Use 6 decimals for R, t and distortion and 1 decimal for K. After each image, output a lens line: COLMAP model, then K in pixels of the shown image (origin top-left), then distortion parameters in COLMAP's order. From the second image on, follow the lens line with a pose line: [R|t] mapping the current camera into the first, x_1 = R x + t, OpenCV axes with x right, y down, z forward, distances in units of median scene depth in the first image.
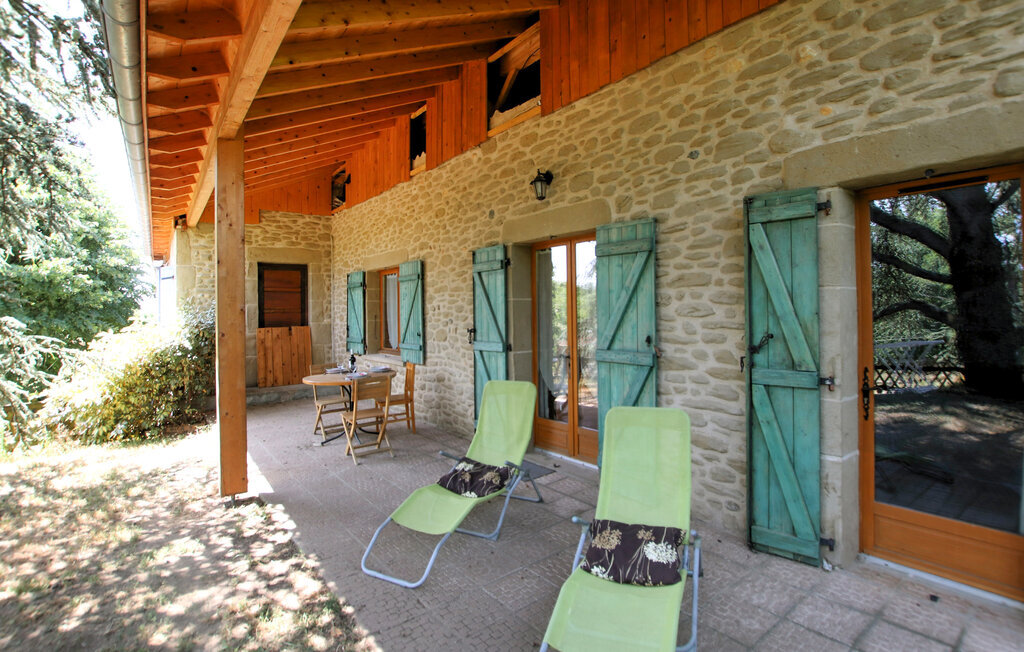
lens RADIAL K [[504.1, 0, 525.0], [0, 504.1, 309.7], [0, 0, 1]] dist [-0.031391, 0.000382]
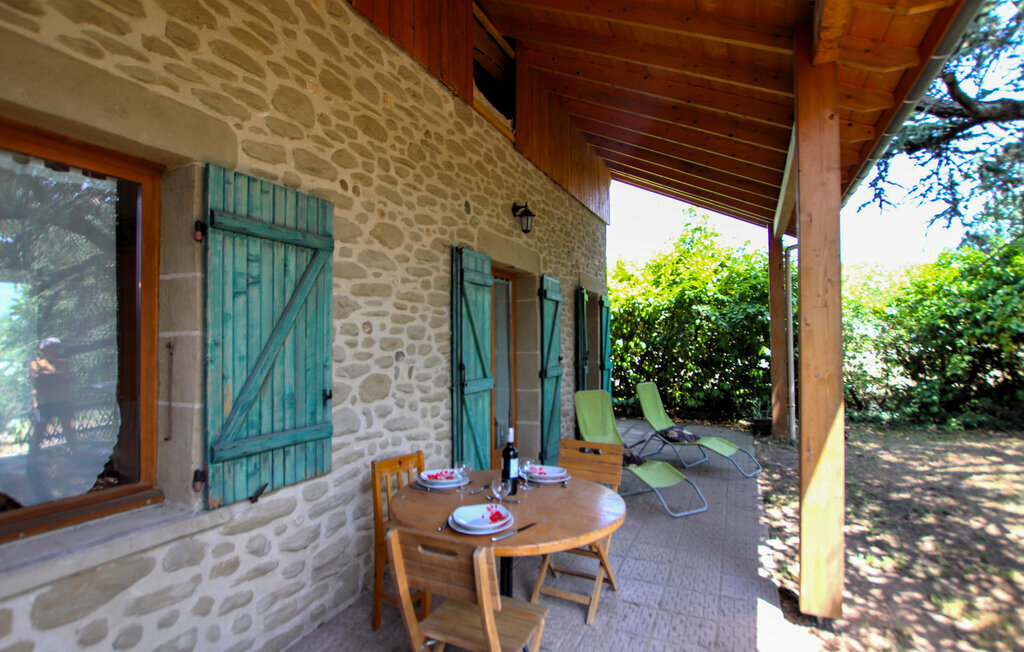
lens RADIAL K [[498.1, 0, 550.3], [0, 498.1, 328.5], [0, 0, 1]] dist [-0.002351, -0.000090]
pose [[-0.514319, 0.025259, 0.857227, -0.952520], [0.000355, 0.999572, -0.029240, 0.013553], [-0.857599, -0.014734, -0.514108, 1.604711]]
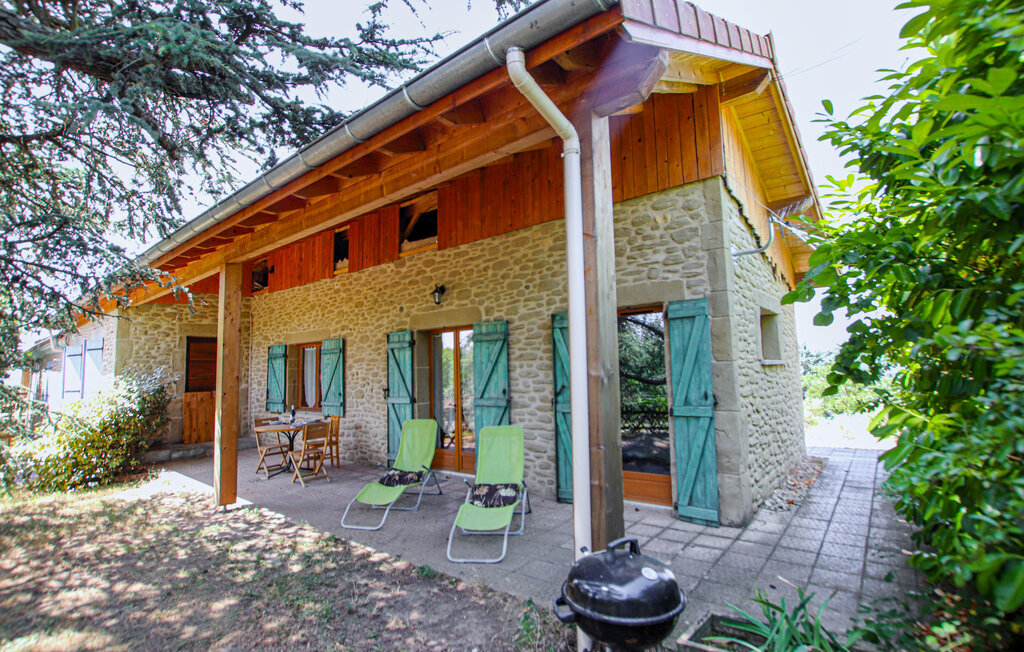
lens RADIAL K [[502.5, 0, 512.0], [0, 502.5, 326.0], [0, 0, 1]] dist [-0.029455, 0.000523]
pose [[0.974302, 0.009064, 0.225061, -0.102476], [0.012236, 0.995585, -0.093066, -0.002164], [-0.224911, 0.093428, 0.969890, -0.609341]]
